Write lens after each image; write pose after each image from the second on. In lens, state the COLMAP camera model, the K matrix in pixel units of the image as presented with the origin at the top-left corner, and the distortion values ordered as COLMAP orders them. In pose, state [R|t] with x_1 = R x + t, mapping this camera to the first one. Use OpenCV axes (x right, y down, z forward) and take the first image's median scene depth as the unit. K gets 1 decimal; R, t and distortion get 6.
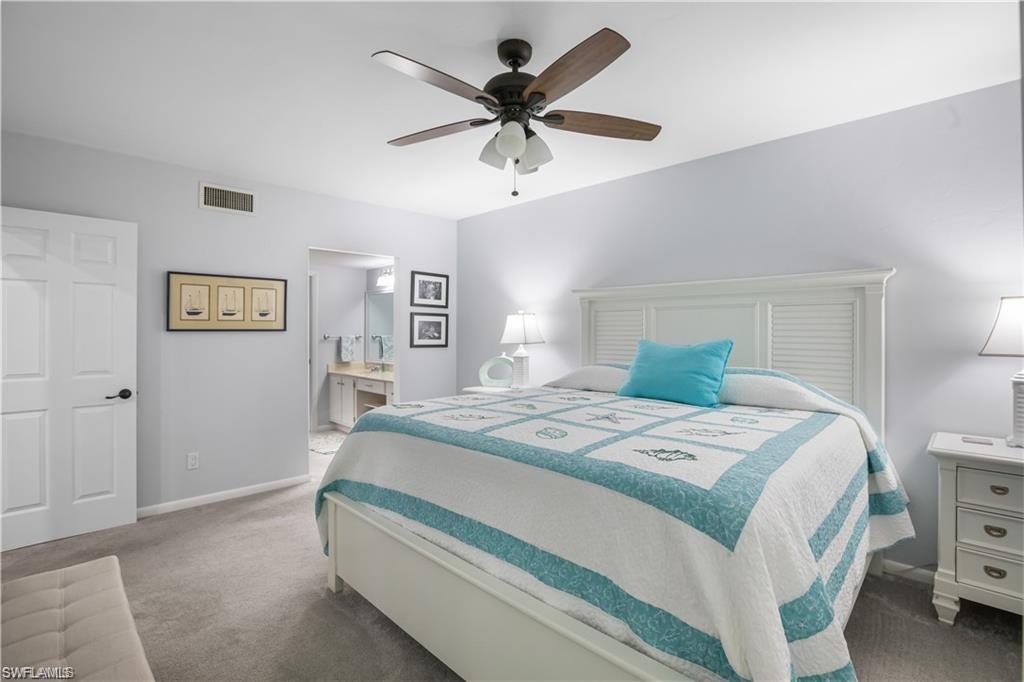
lens RADIAL K [[480.1, 0, 512.0], [0, 480.1, 341.0], [0, 0, 1]] dist [0.002307, 0.000338]
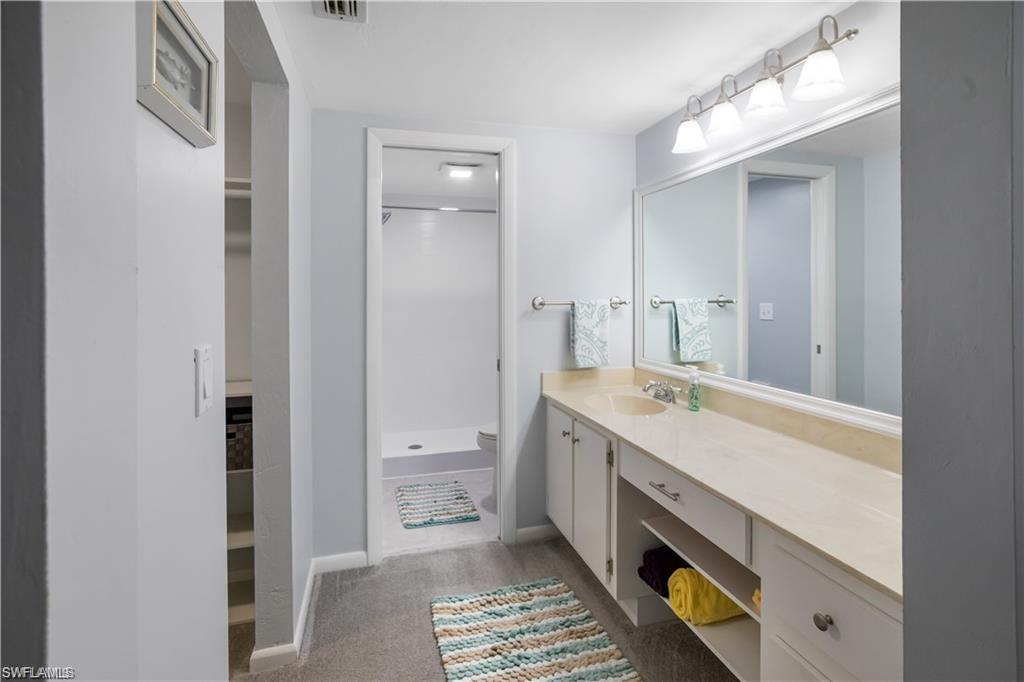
lens RADIAL K [[494.7, 0, 512.4], [0, 494.7, 299.5], [0, 0, 1]] dist [0.002084, 0.000924]
pose [[0.879516, -0.001380, -0.475868, -0.213329], [-0.005442, 0.999901, -0.012957, -0.005906], [0.475839, 0.013985, 0.879421, 0.633687]]
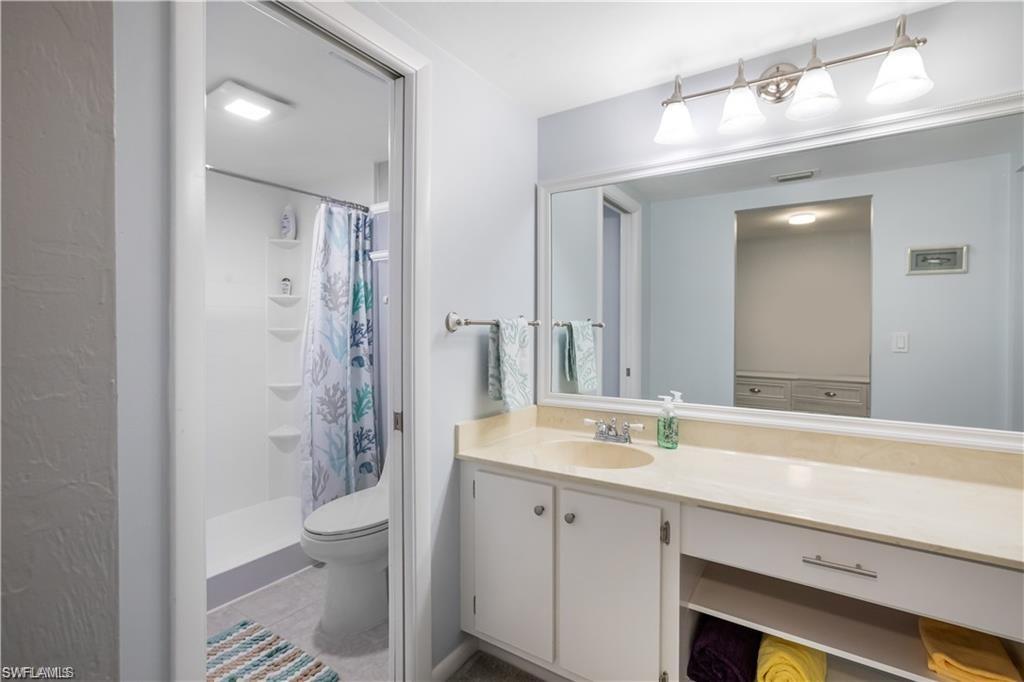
lens RADIAL K [[480.1, 0, 512.0], [0, 480.1, 341.0], [0, 0, 1]] dist [0.002307, 0.000338]
pose [[0.977864, -0.000487, 0.209243, -0.408036], [0.000527, 1.000000, -0.000139, 0.001961], [-0.209243, 0.000246, 0.977864, 0.733937]]
